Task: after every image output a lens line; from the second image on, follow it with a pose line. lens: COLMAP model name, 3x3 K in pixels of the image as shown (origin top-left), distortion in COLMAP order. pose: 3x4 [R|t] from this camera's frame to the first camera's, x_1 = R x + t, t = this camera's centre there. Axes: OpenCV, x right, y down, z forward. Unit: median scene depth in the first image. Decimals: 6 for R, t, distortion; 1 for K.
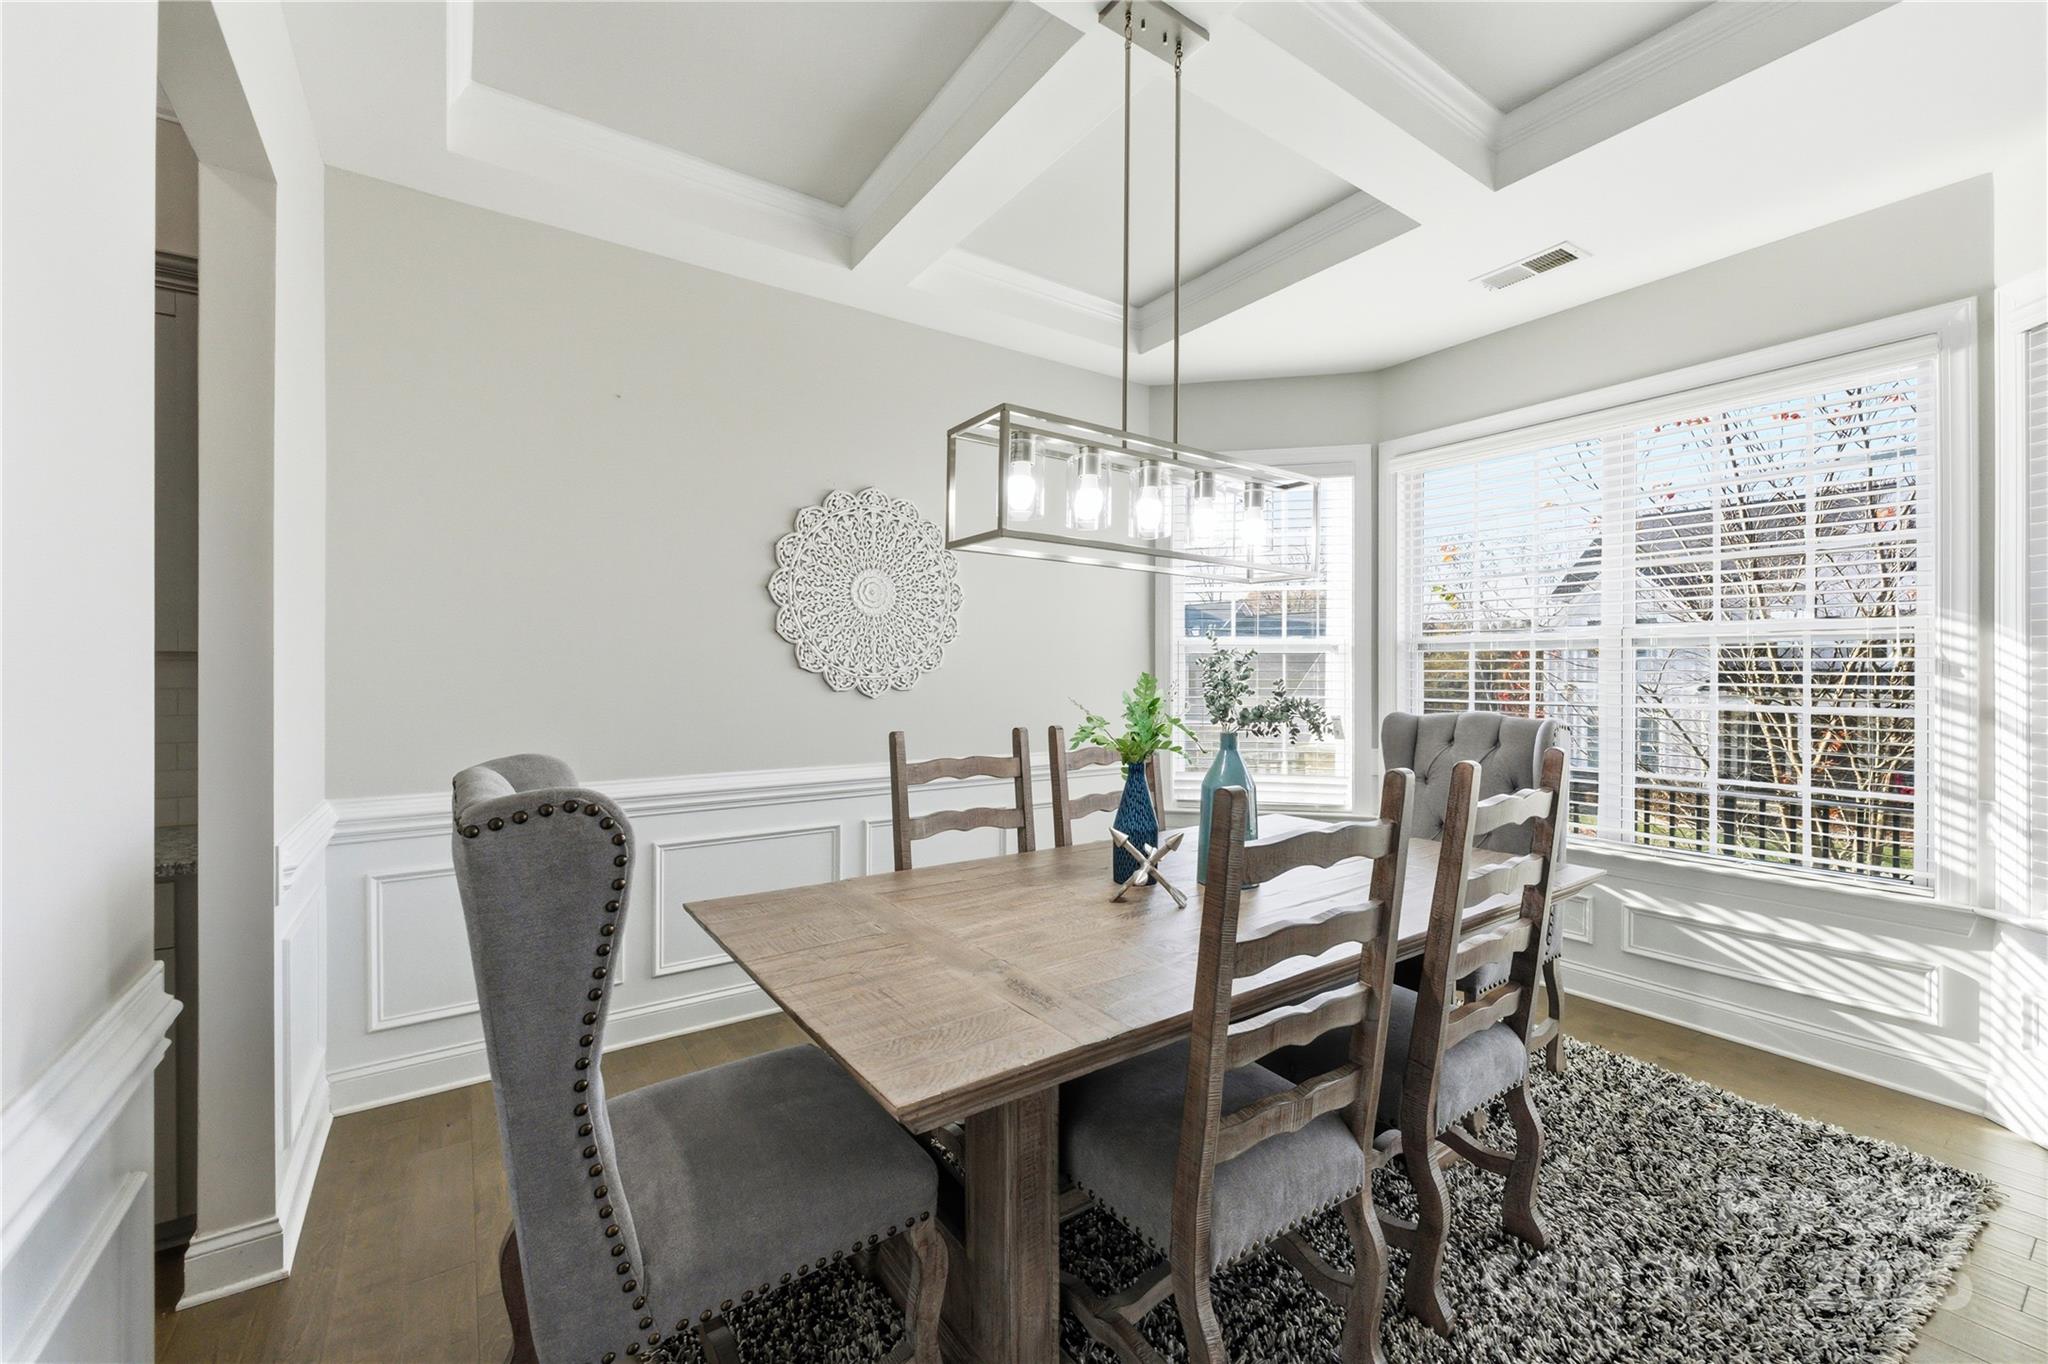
lens RADIAL K [[833.2, 0, 1026.0], [0, 833.2, 680.2], [0, 0, 1]] dist [-0.001179, 0.001413]
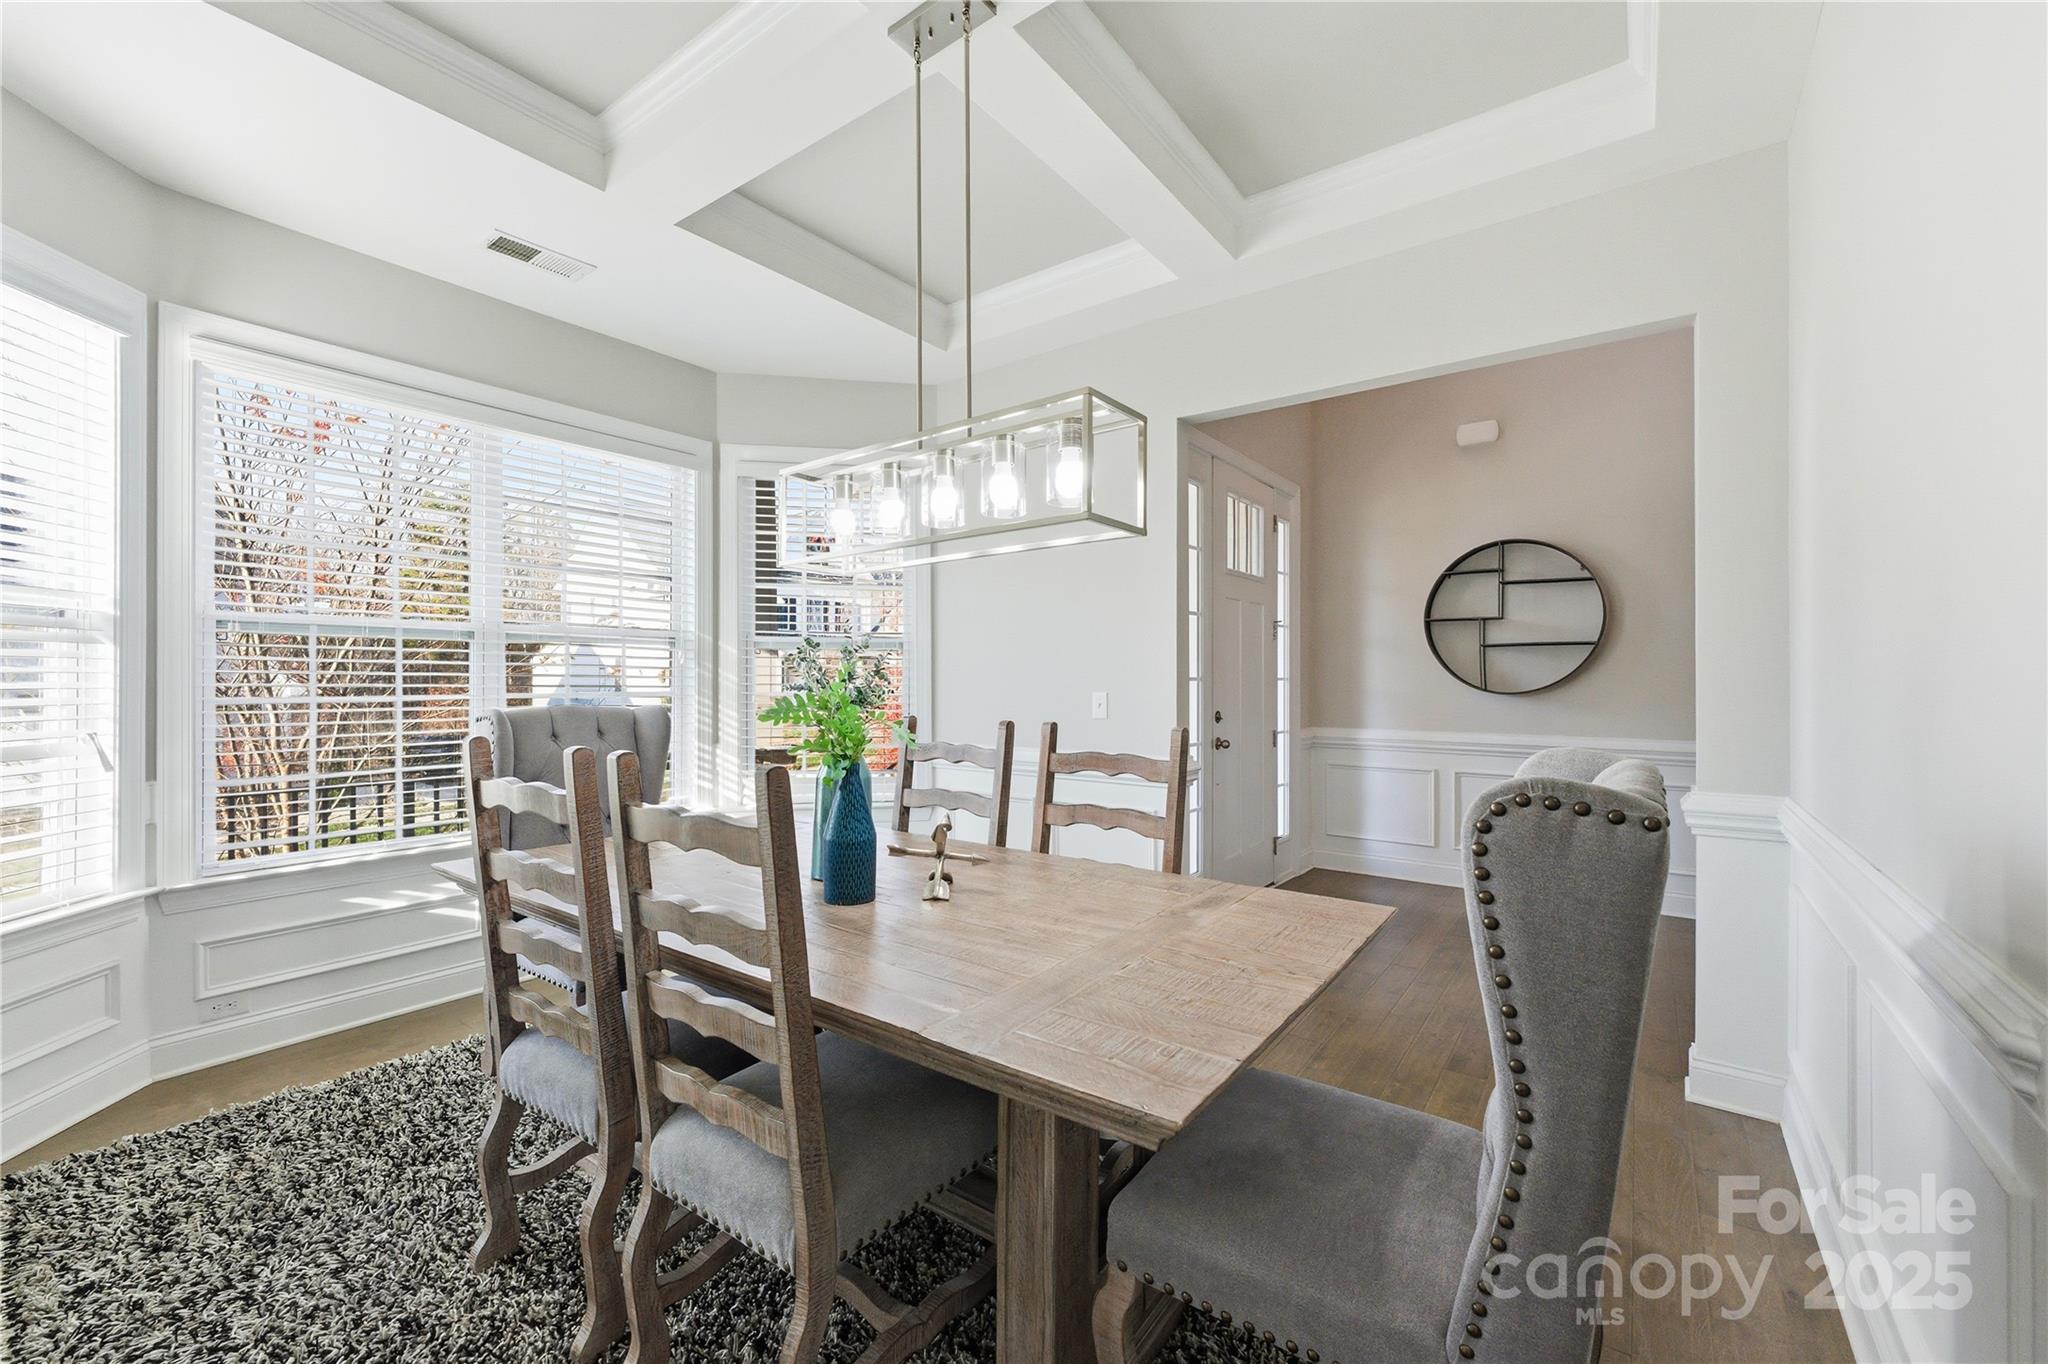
lens RADIAL K [[833.2, 0, 1022.7], [0, 833.2, 678.3], [0, 0, 1]] dist [-0.001179, 0.001413]
pose [[-0.326303, -0.002724, 0.945261, -0.929697], [0.000608, 0.999995, 0.003091, 0.009529], [-0.945265, 0.001584, -0.326300, 1.379292]]
